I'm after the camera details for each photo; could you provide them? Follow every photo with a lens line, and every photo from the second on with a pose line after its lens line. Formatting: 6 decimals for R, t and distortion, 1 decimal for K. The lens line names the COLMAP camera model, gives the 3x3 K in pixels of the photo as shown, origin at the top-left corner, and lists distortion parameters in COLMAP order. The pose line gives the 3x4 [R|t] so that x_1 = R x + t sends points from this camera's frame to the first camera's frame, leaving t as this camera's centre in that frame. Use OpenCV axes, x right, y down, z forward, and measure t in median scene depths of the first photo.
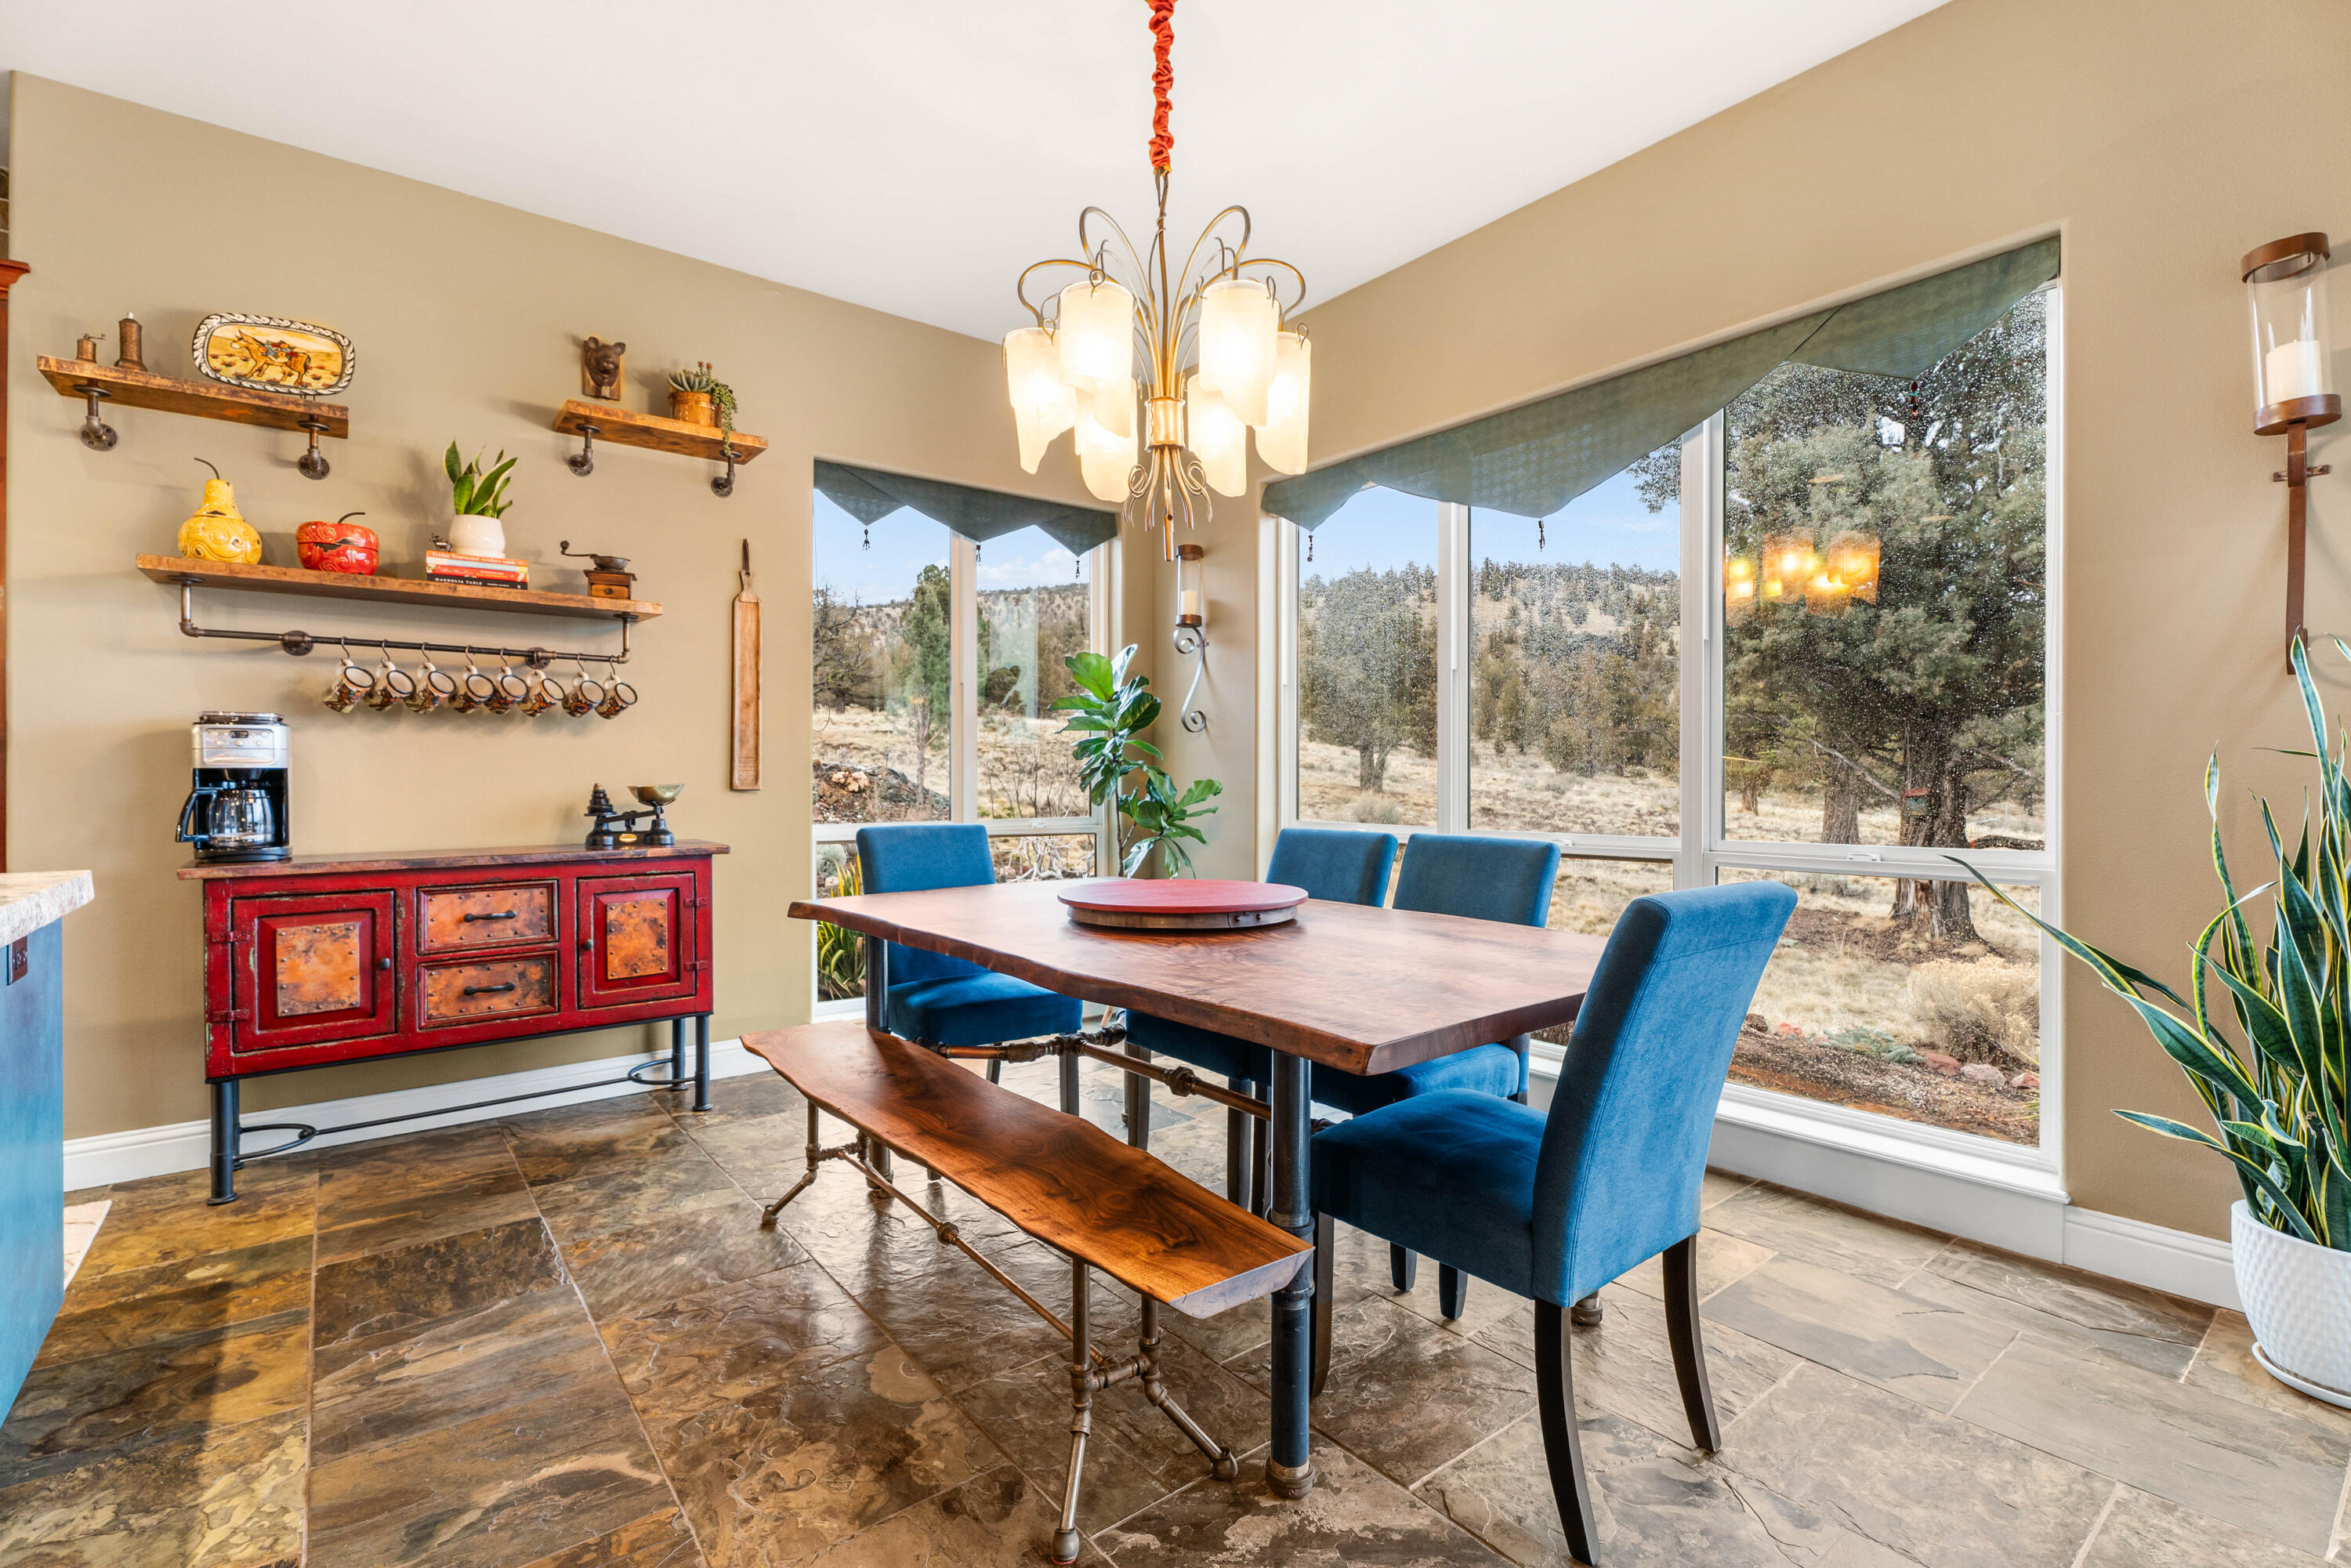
lens RADIAL K [[1049.1, 0, 1145.5], [0, 1049.1, 779.4], [0, 0, 1]] dist [0.012109, -0.007170]
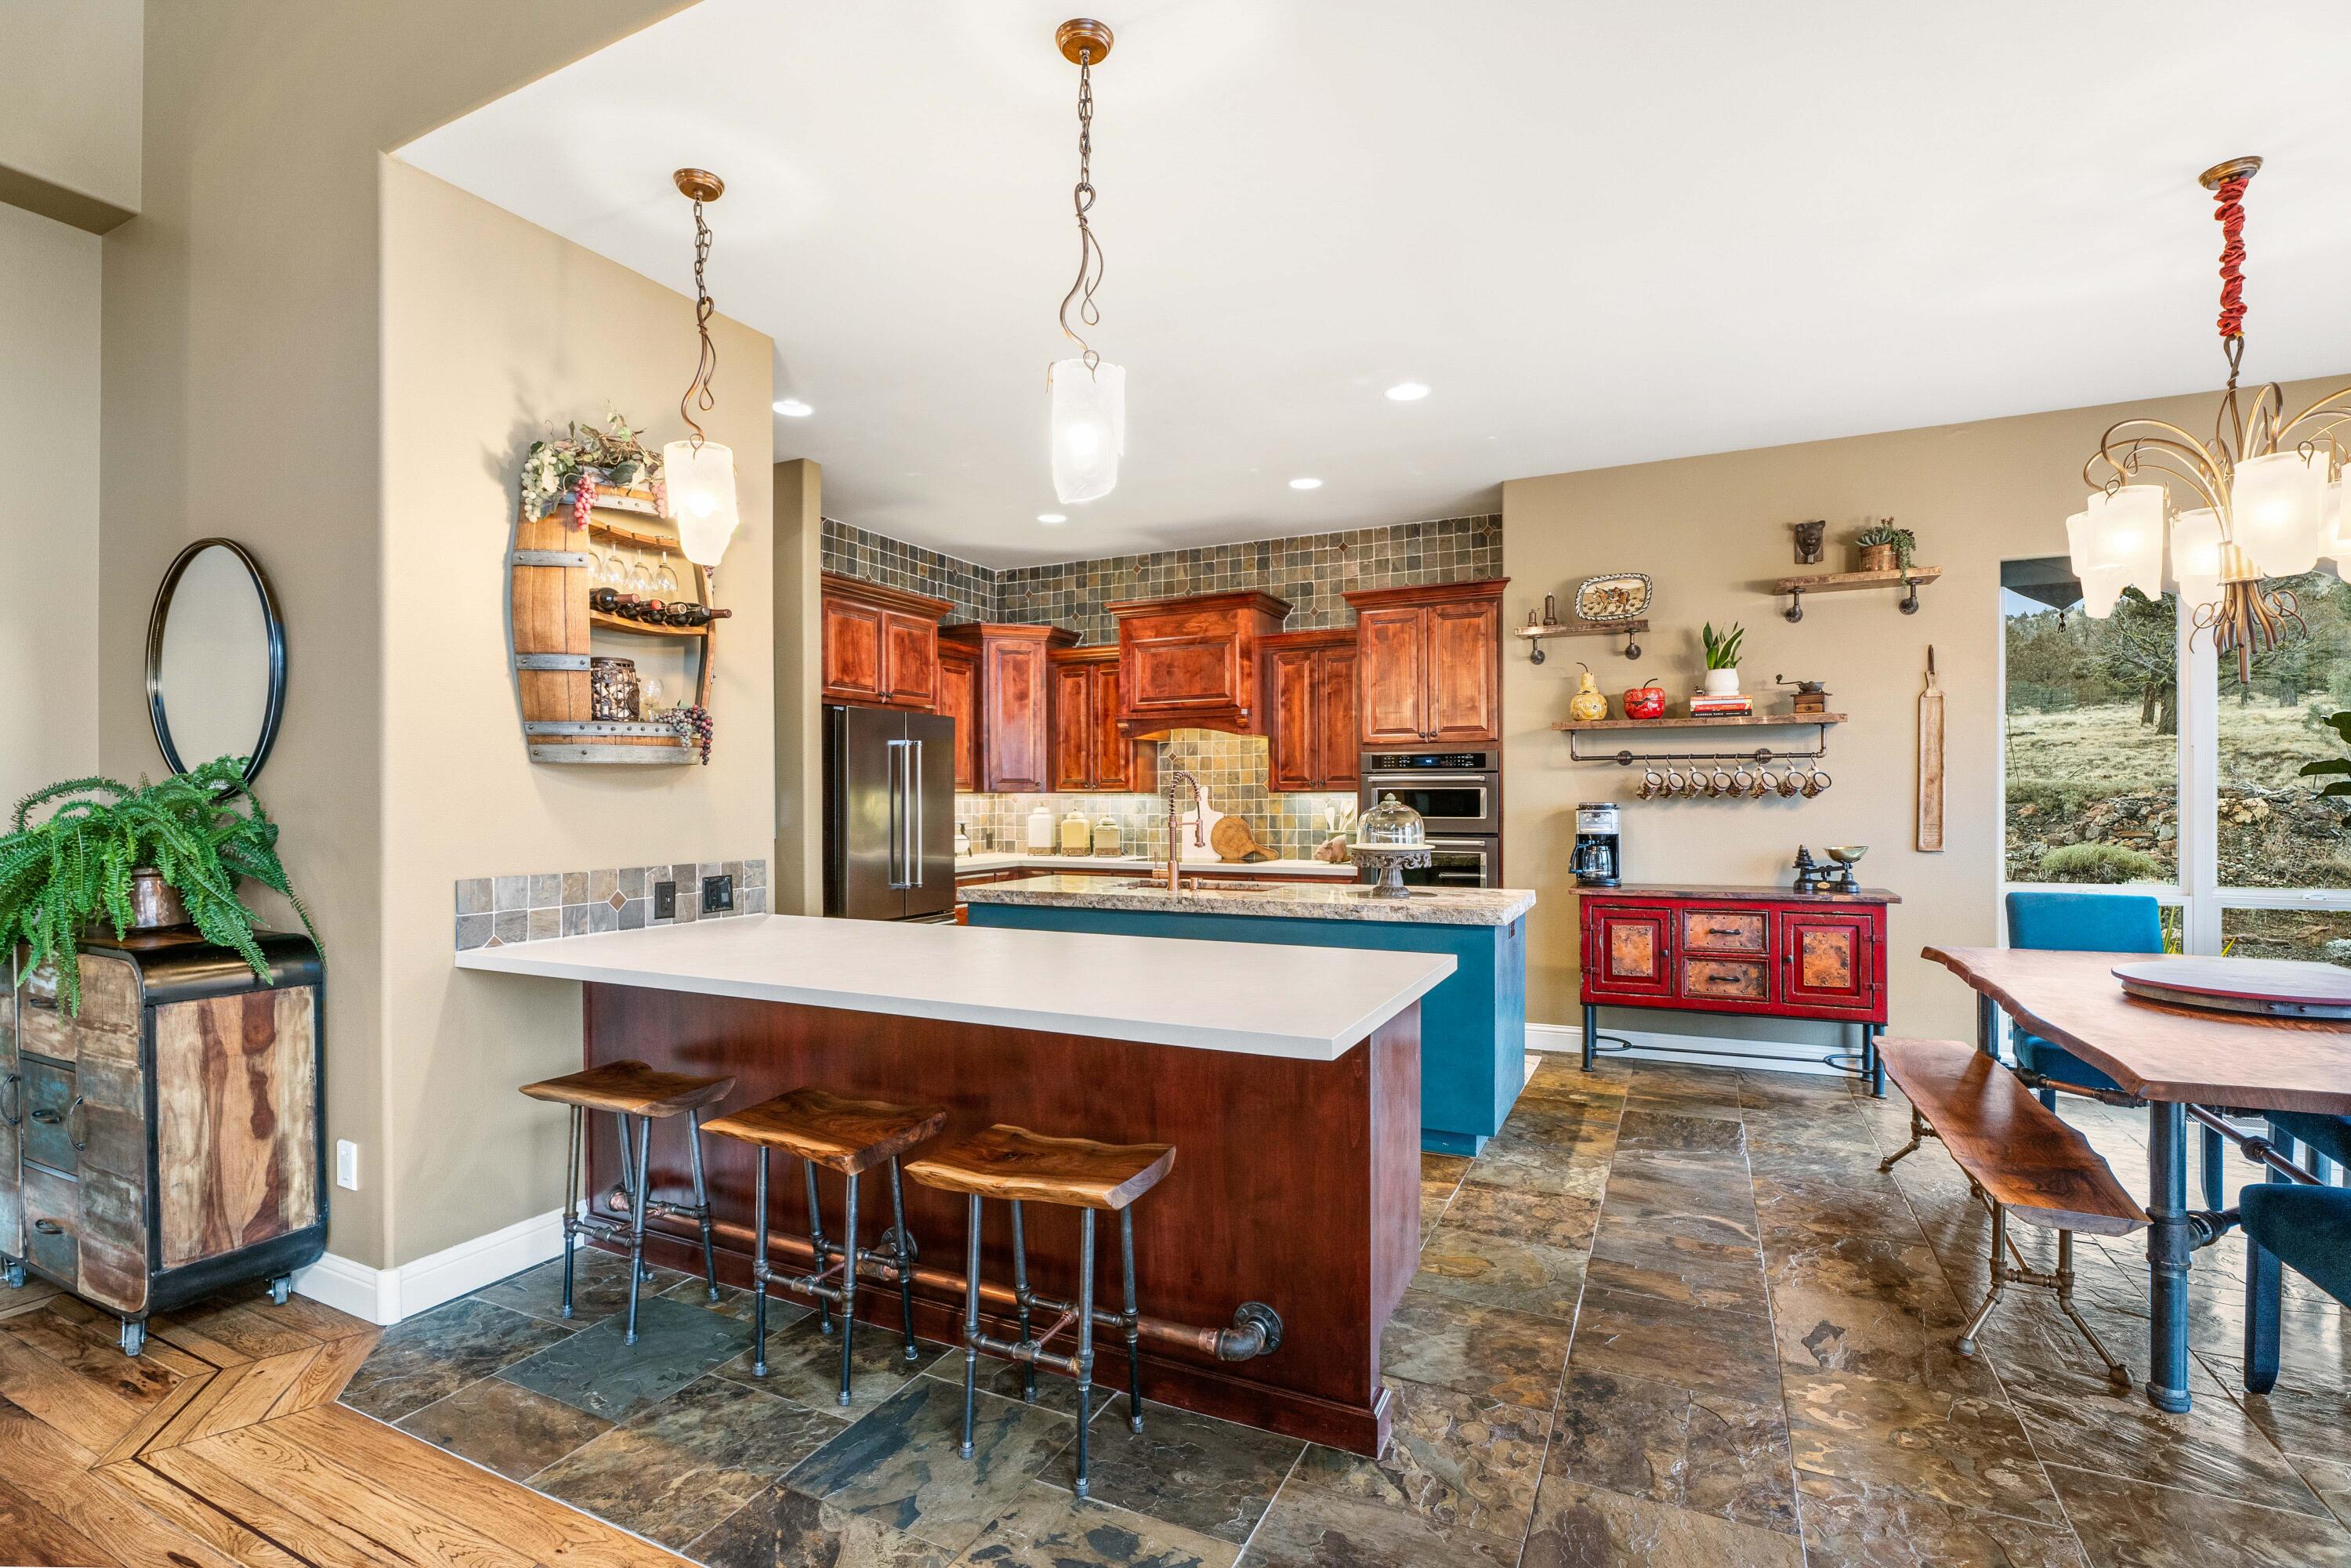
lens RADIAL K [[1081.4, 0, 1180.2], [0, 1081.4, 802.3], [0, 0, 1]] dist [-0.028355, 0.008287]
pose [[0.451050, 0.006027, -0.892479, 0.438877], [0.002500, 0.999965, 0.008016, -0.077578], [0.892495, -0.005846, 0.451019, -0.439927]]
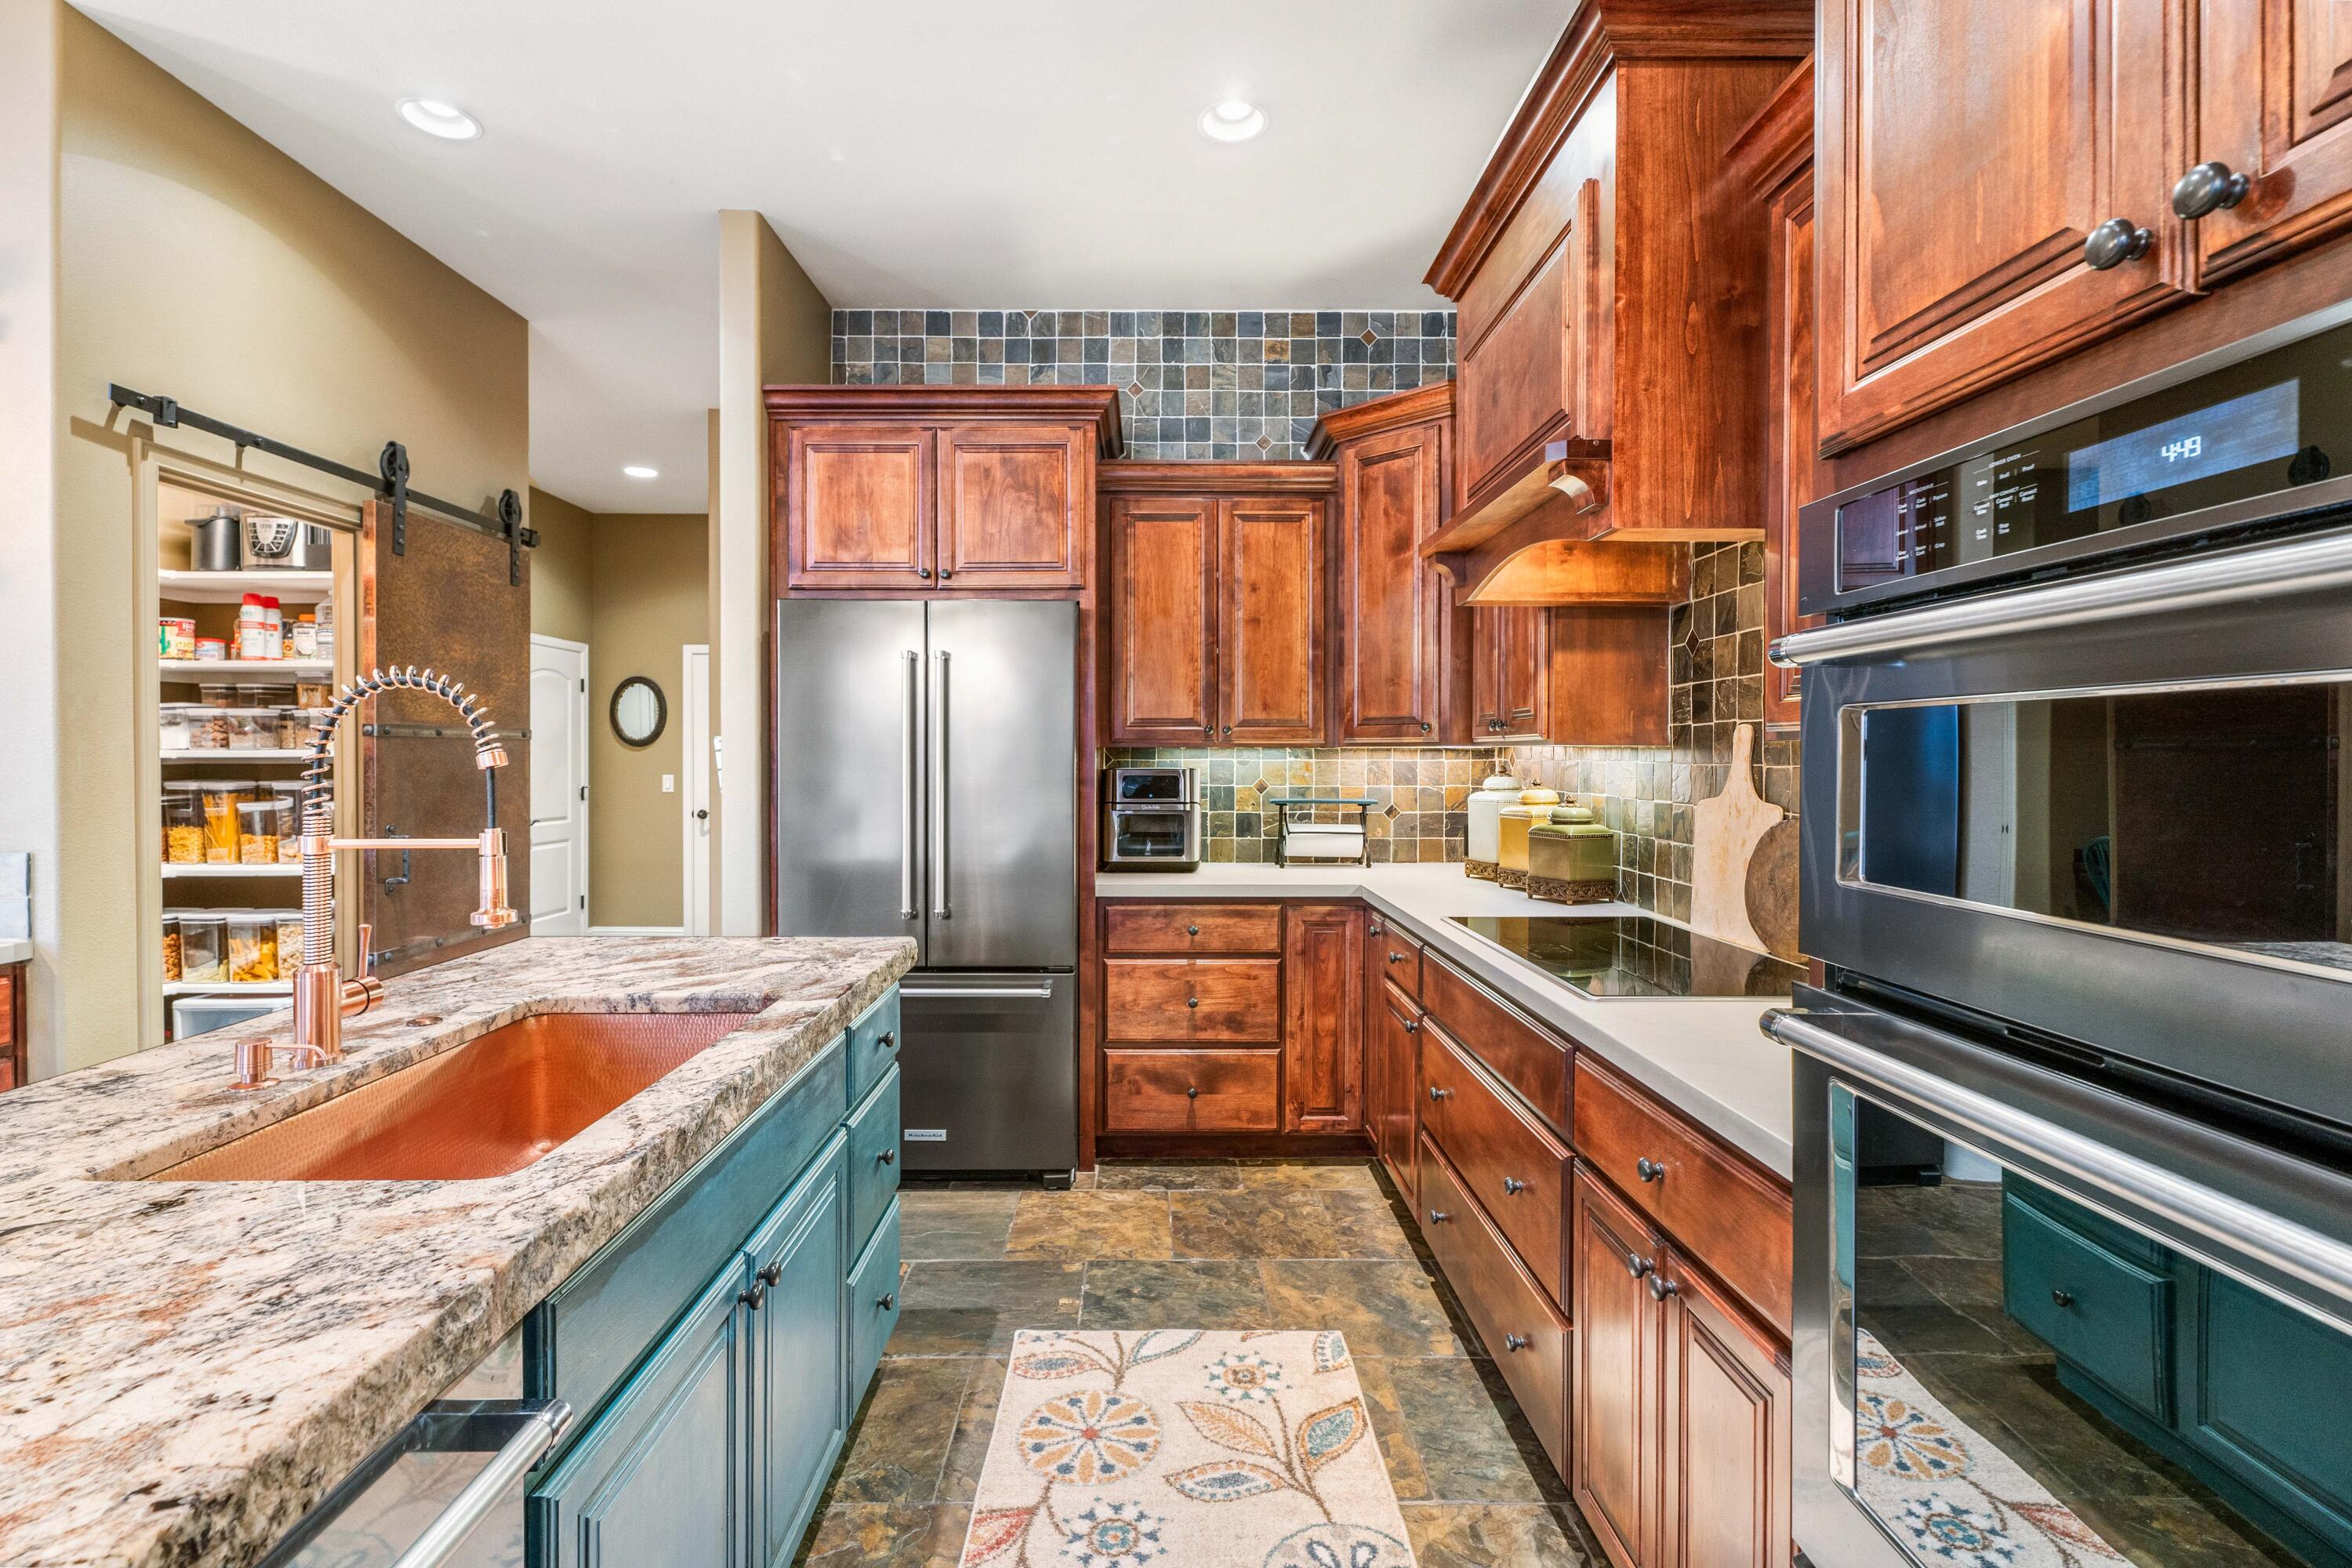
lens RADIAL K [[1054.0, 0, 1165.7], [0, 1054.0, 762.3], [0, 0, 1]] dist [-0.000956, -0.000062]
pose [[-0.605353, 0.007911, -0.795918, -0.814394], [0.000187, 0.999952, 0.009797, -0.073130], [0.795957, 0.005782, -0.605325, 0.816921]]
